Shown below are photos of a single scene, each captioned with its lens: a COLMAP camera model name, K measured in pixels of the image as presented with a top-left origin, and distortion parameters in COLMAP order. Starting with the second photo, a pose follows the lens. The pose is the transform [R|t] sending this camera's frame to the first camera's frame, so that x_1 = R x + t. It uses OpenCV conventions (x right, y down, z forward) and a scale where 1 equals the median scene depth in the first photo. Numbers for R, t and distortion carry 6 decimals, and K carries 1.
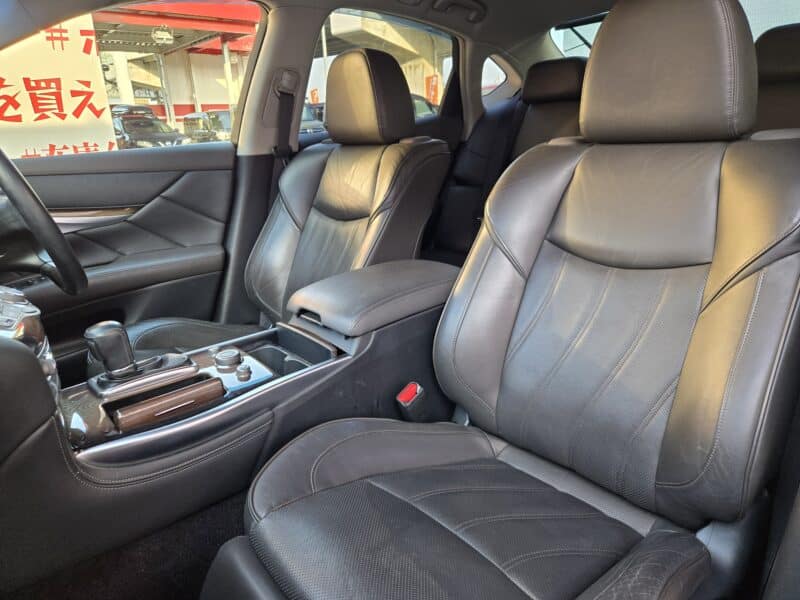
lens RADIAL K [[533.4, 0, 400.0], [0, 533.4, 300.0], [0, 0, 1]] dist [-0.002544, -0.003816]
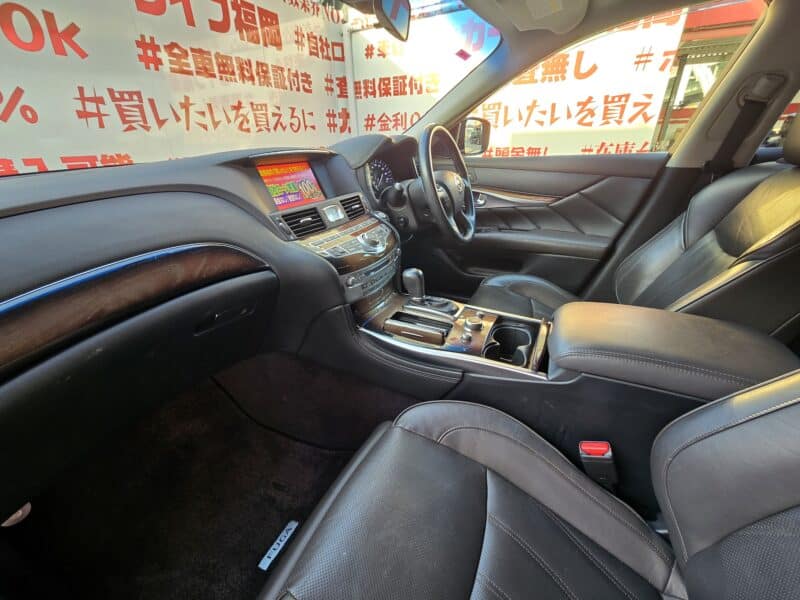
lens RADIAL K [[321.6, 0, 400.0], [0, 321.6, 300.0], [0, 0, 1]] dist [-0.000225, -0.000744]
pose [[0.392762, 0.437775, -0.808759, 0.136999], [-0.285460, 0.894025, 0.345299, -0.097831], [0.874214, 0.095248, 0.476107, 0.232230]]
